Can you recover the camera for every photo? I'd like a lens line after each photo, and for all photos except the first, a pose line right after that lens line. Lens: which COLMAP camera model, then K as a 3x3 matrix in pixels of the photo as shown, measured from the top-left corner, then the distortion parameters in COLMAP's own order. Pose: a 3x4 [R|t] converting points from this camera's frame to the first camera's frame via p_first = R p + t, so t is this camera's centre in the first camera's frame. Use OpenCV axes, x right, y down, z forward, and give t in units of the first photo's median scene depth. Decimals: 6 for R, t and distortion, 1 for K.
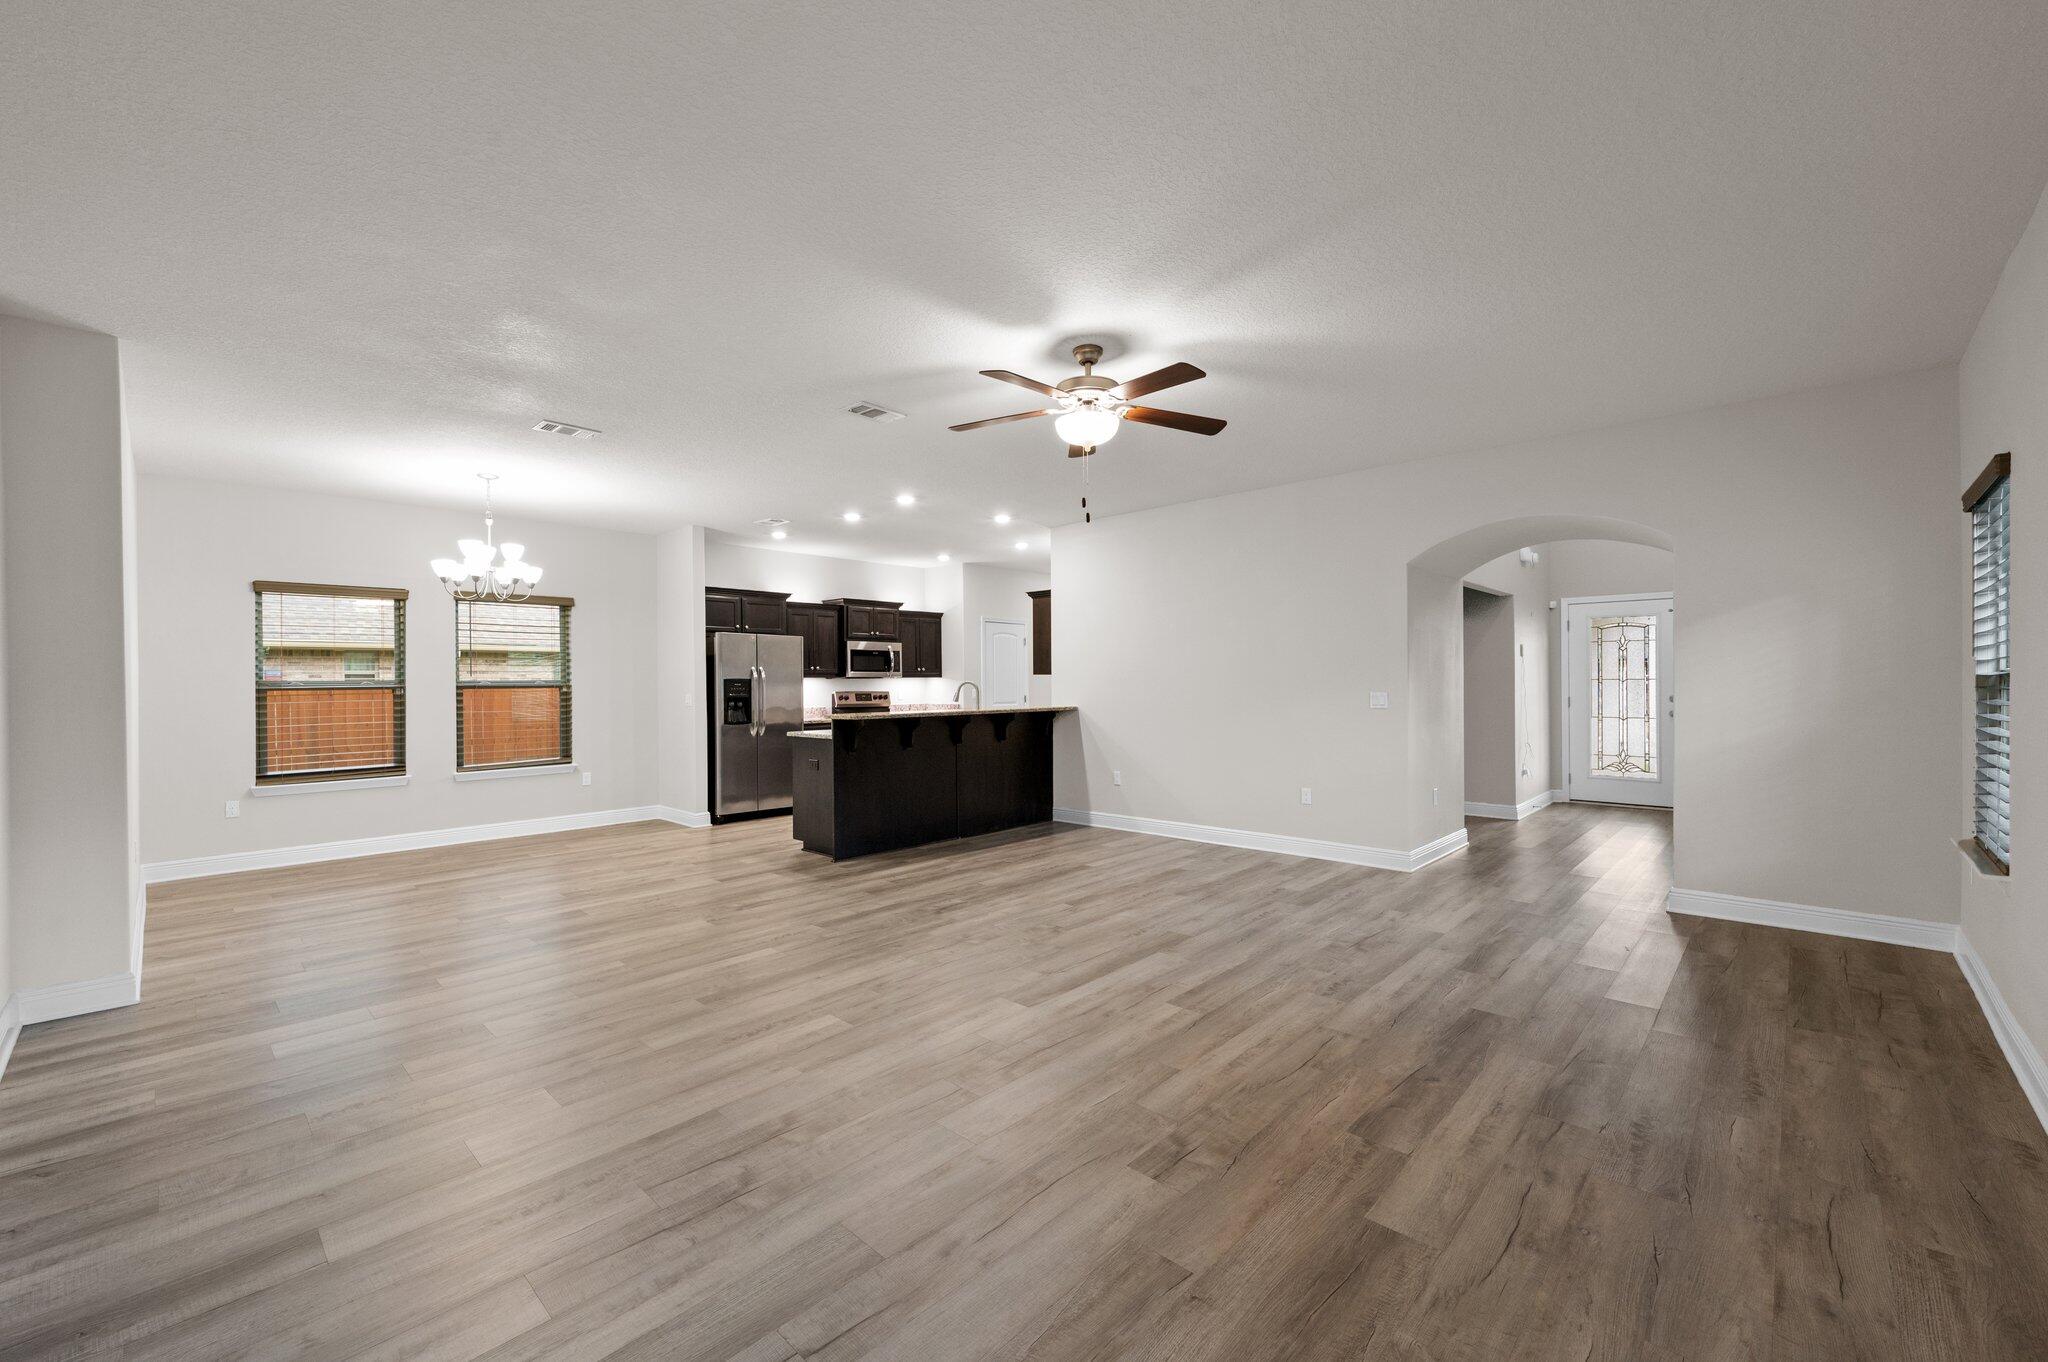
lens RADIAL K [[814.6, 0, 1029.2], [0, 814.6, 689.9], [0, 0, 1]] dist [-0.004388, -0.000375]
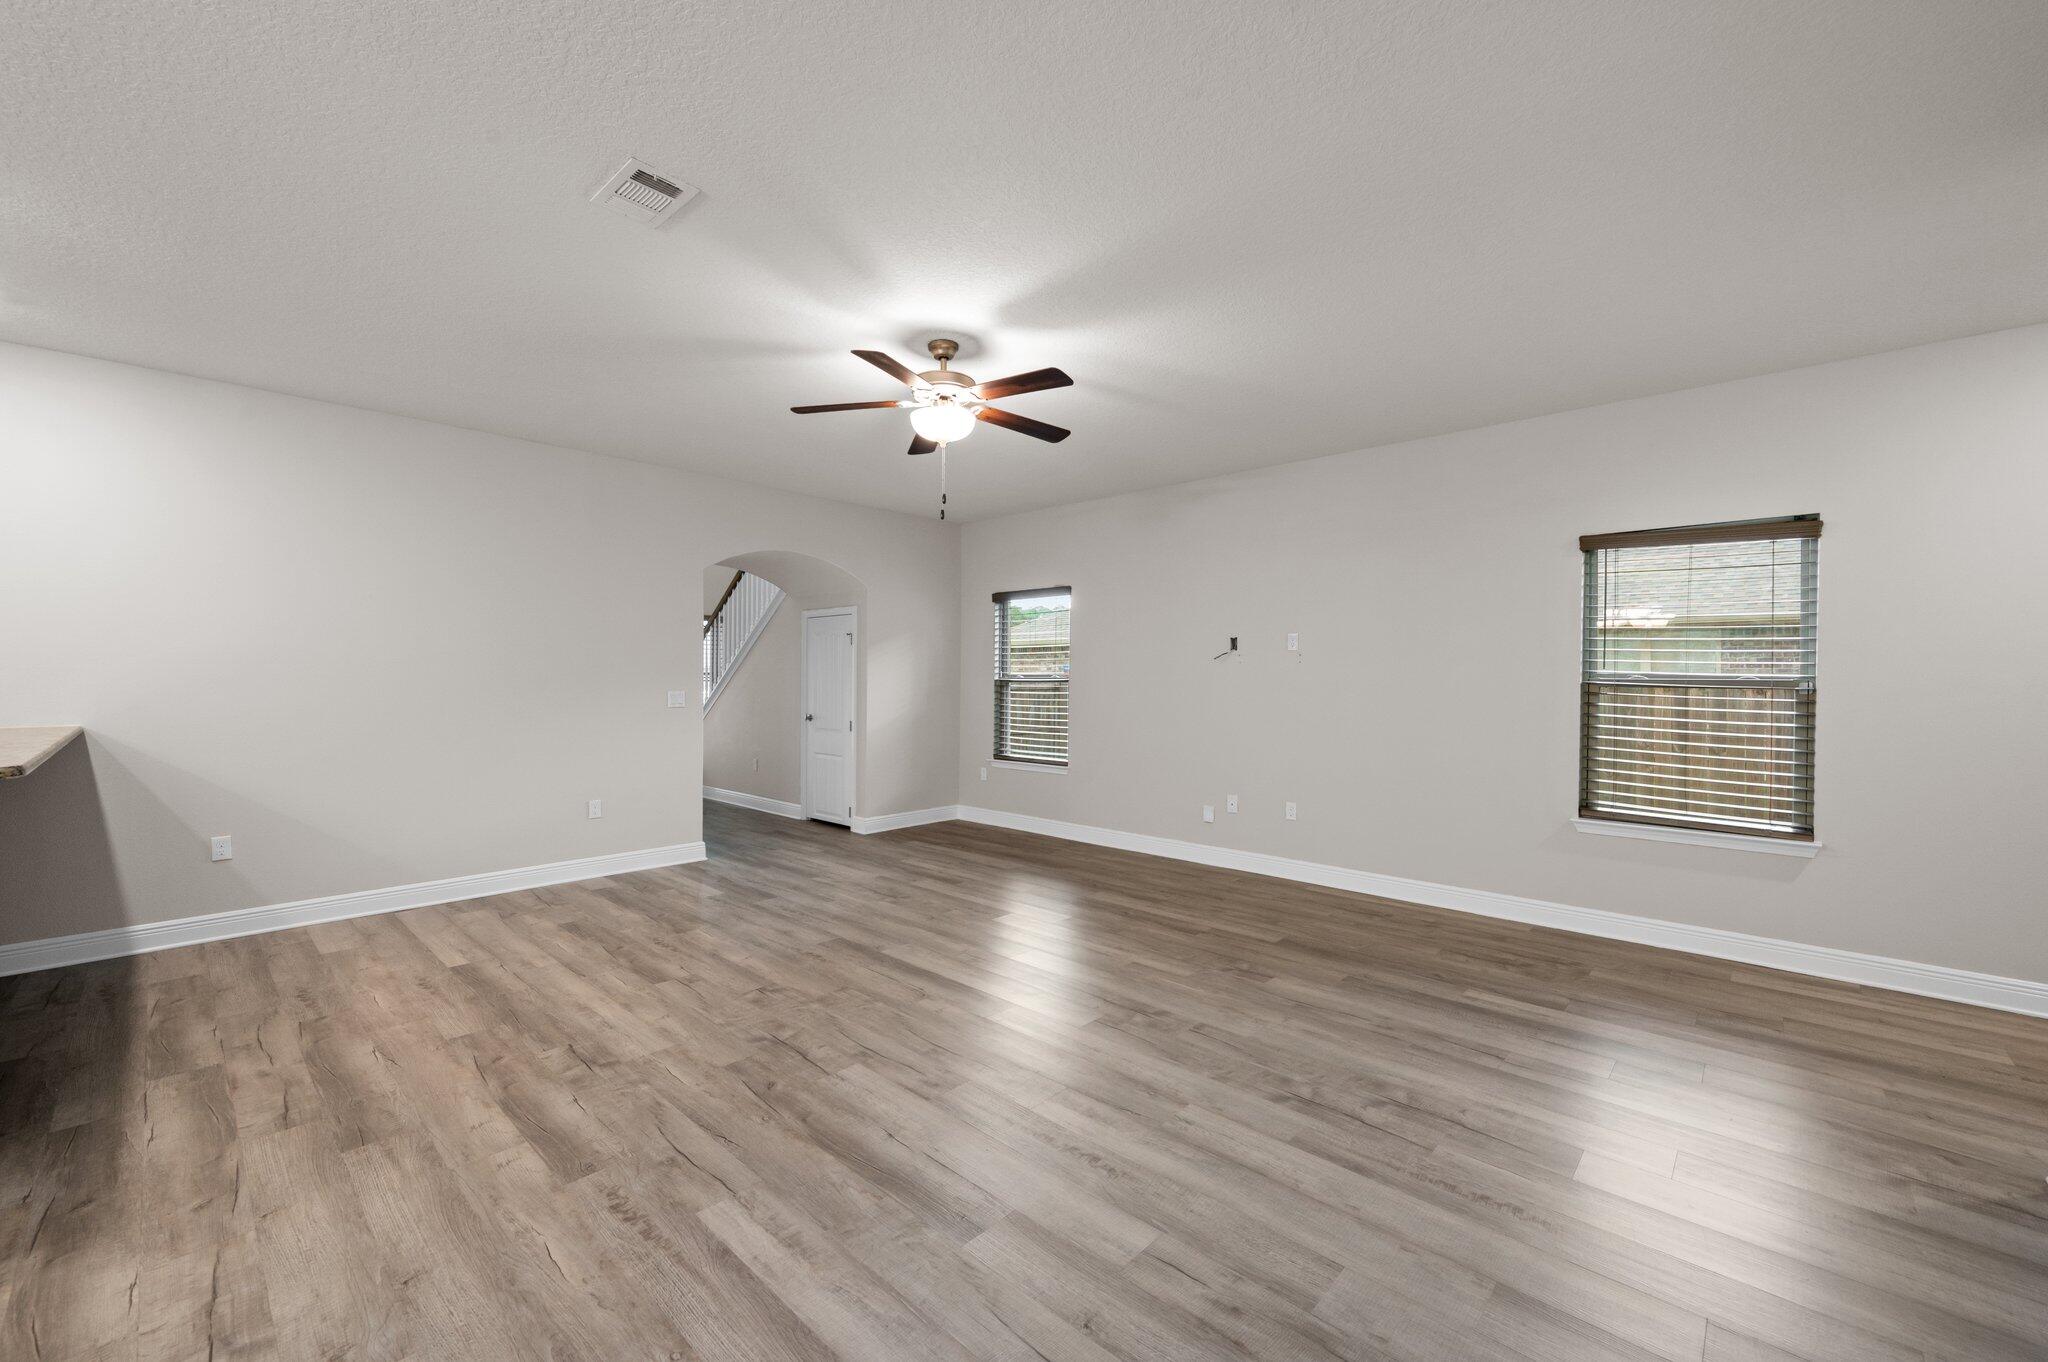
lens RADIAL K [[814.6, 0, 1018.6], [0, 814.6, 675.3], [0, 0, 1]] dist [-0.004388, -0.000375]
pose [[0.008886, 0.011641, 0.999893, -0.805712], [0.006853, 0.999908, -0.011703, -0.001919], [-0.999937, 0.006956, 0.008806, 0.792047]]
